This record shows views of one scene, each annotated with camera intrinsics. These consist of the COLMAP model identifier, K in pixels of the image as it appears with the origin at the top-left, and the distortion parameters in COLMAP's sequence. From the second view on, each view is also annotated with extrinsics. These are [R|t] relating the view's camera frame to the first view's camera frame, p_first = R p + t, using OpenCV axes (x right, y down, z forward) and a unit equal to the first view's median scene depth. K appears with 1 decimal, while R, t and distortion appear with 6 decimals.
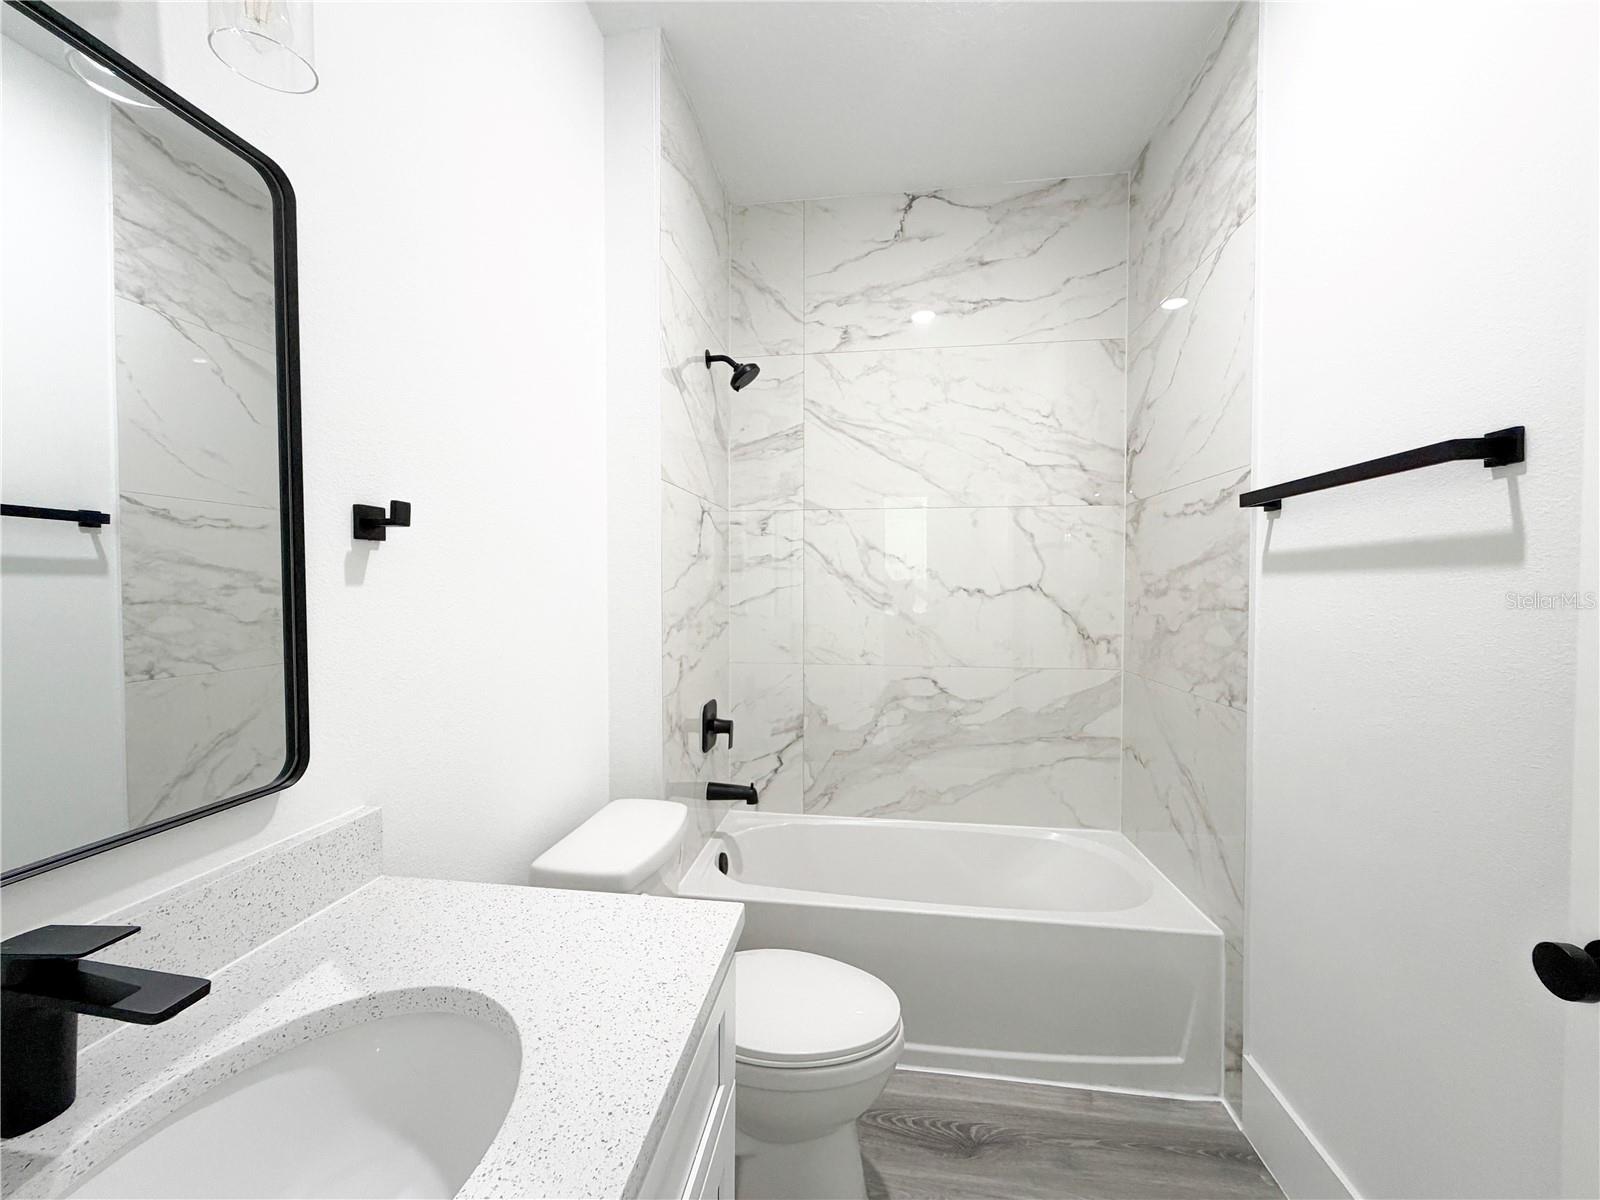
lens RADIAL K [[640.1, 0, 792.5], [0, 640.1, 602.6], [0, 0, 1]] dist [-0.000639, 0.000251]
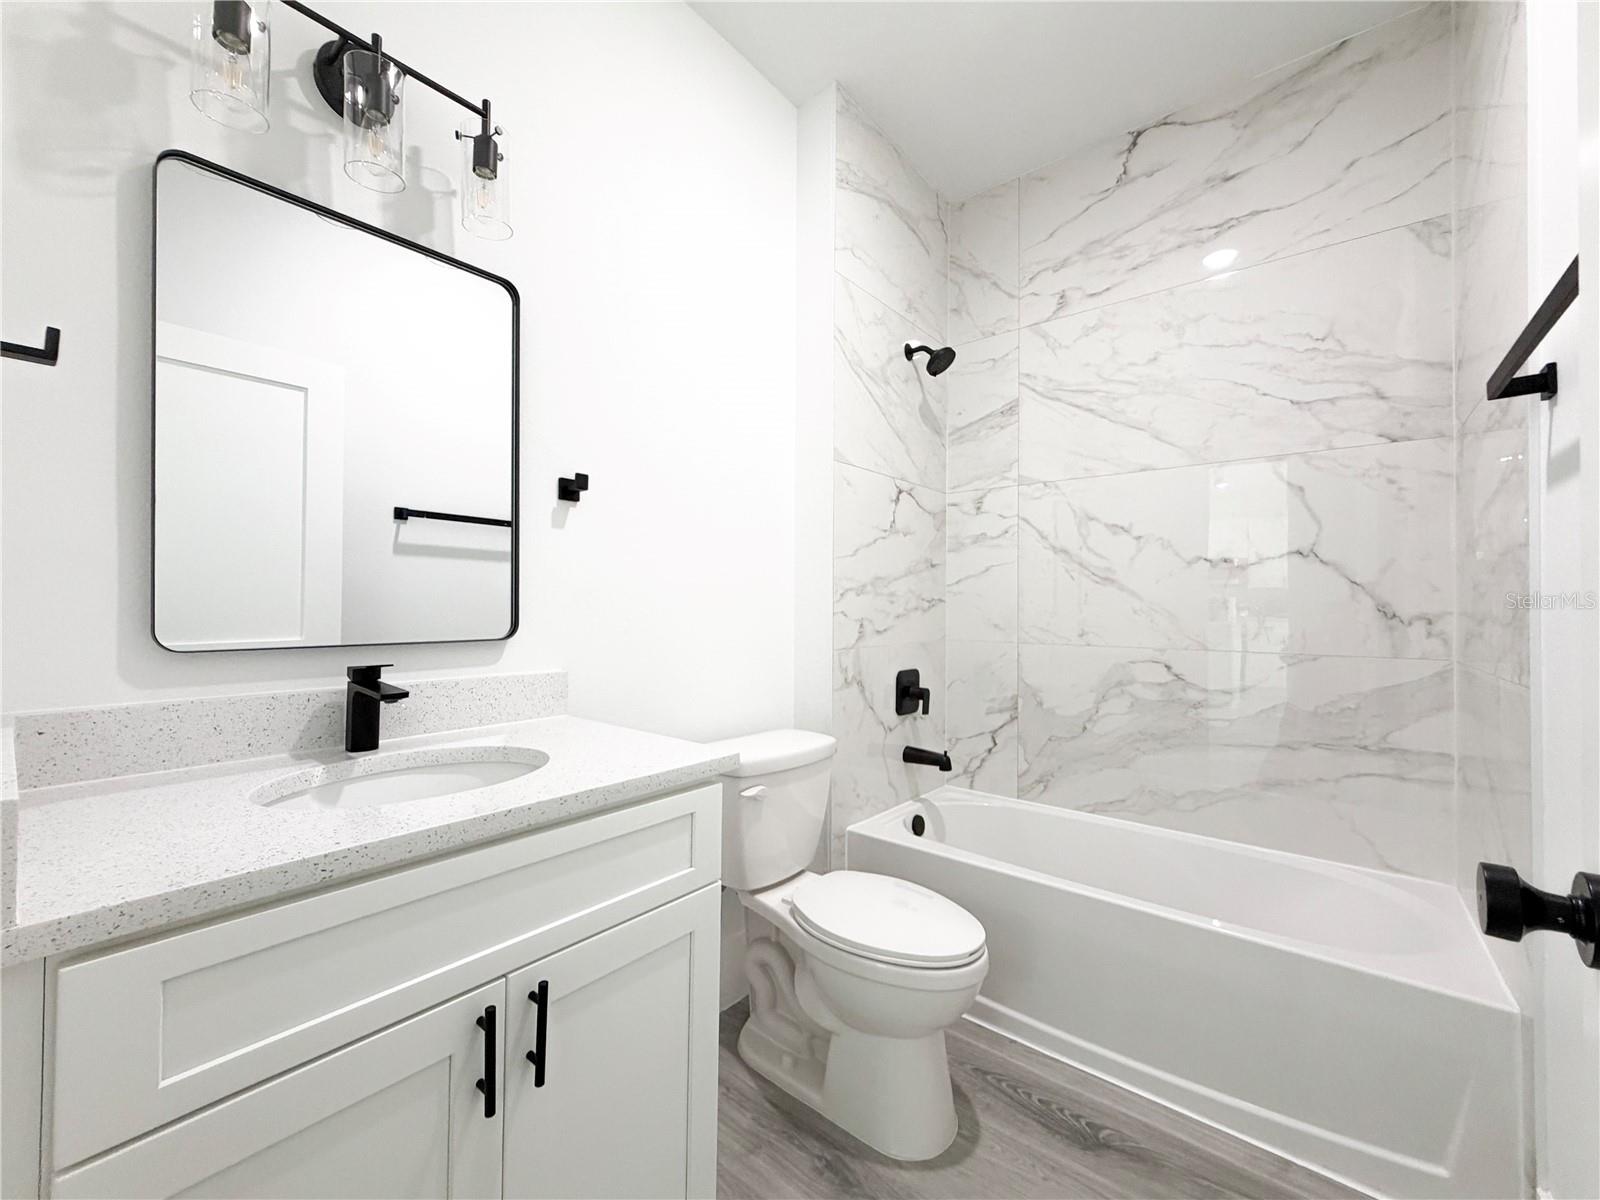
lens RADIAL K [[649.4, 0, 789.9], [0, 649.4, 601.3], [0, 0, 1]] dist [0.000644, -0.000113]
pose [[0.853313, 0.001372, -0.521398, 0.246043], [-0.020283, 0.999327, -0.030566, 0.072685], [0.521005, 0.036658, 0.852766, -0.026517]]
